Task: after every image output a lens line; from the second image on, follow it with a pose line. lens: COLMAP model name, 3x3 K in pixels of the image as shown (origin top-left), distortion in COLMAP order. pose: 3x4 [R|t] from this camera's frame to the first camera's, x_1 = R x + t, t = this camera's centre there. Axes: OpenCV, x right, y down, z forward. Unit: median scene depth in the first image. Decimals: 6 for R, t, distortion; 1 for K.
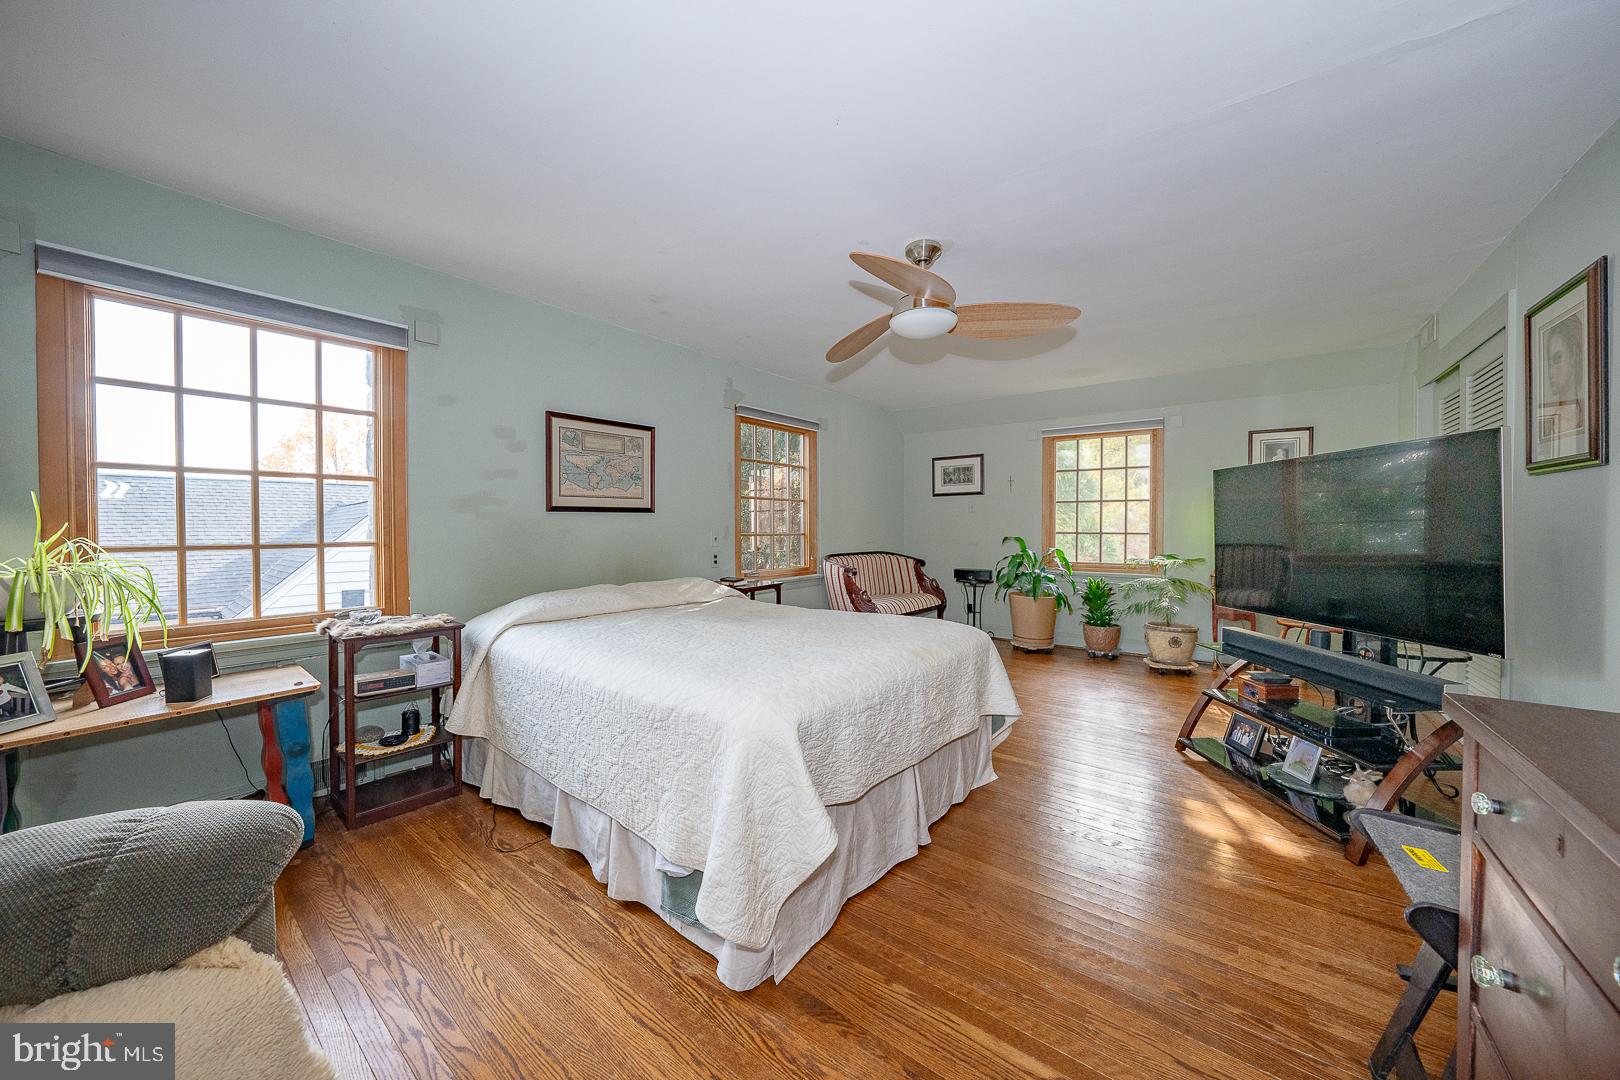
lens RADIAL K [[559.4, 0, 809.2], [0, 559.4, 534.9], [0, 0, 1]] dist [-0.030046, 0.007090]
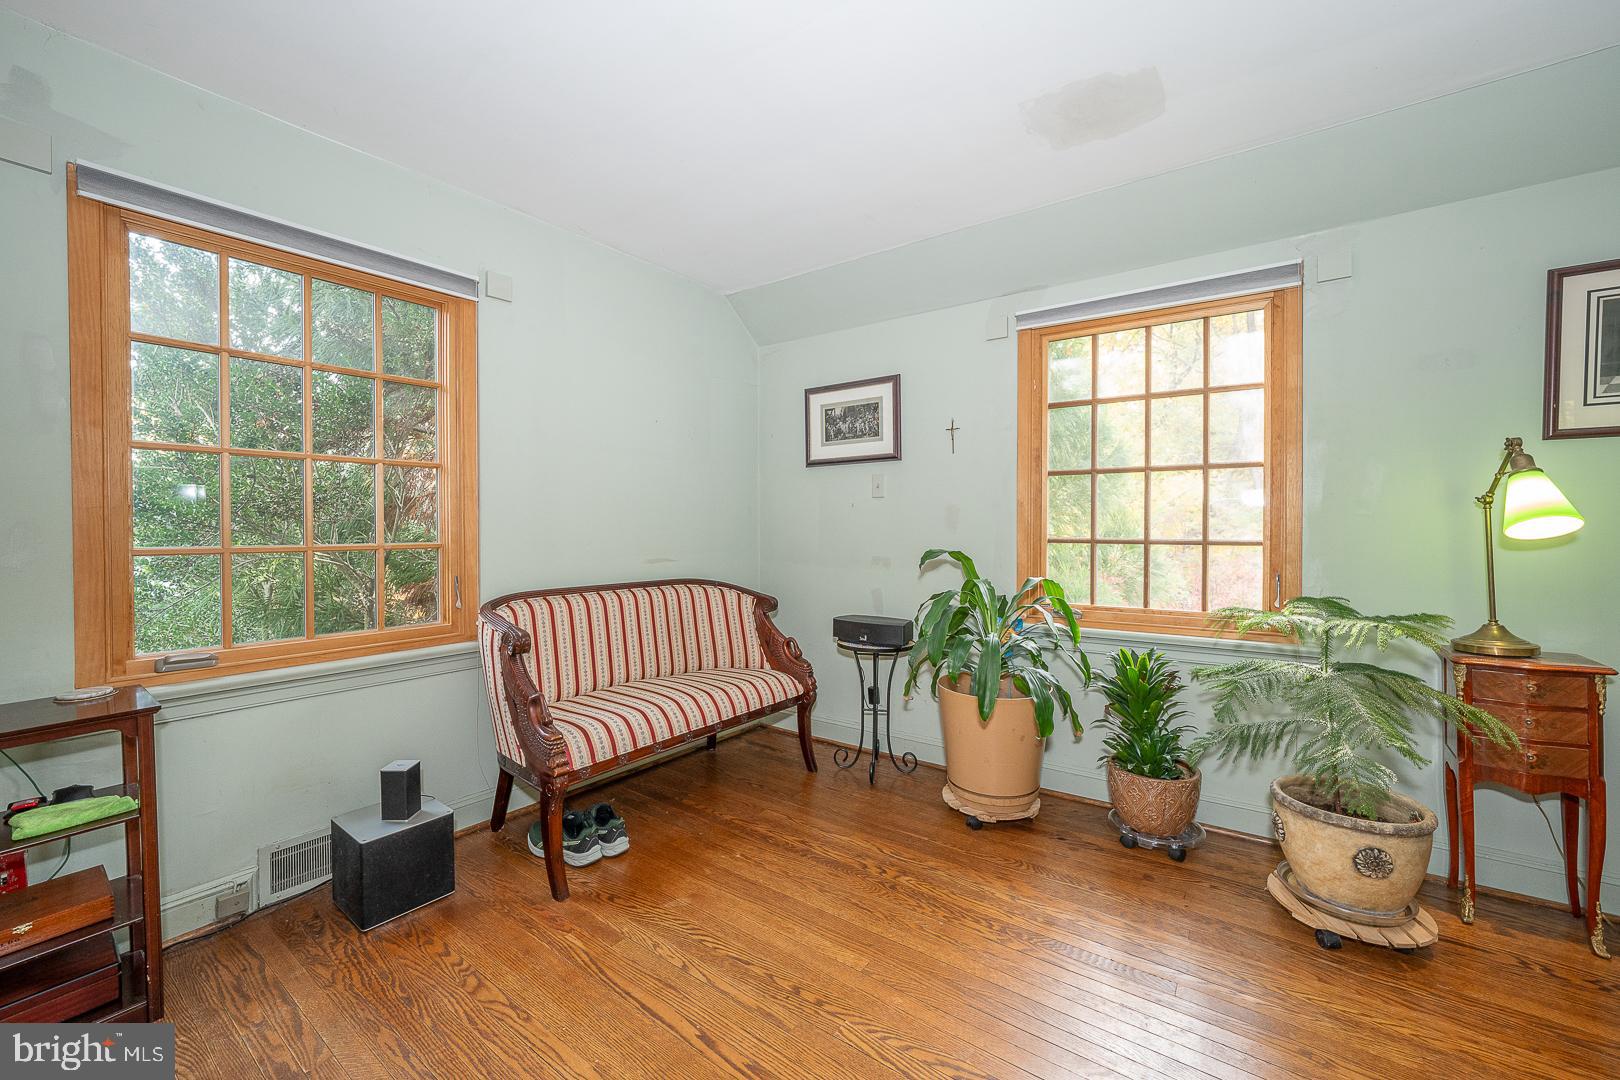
lens RADIAL K [[659.2, 0, 811.7], [0, 659.2, 535.7], [0, 0, 1]] dist [-0.002326, -0.000057]
pose [[0.999402, -0.001717, 0.034541, 0.238933], [0.001750, 0.999998, -0.000920, -0.007995], [-0.034539, 0.000980, 0.999403, 0.481050]]
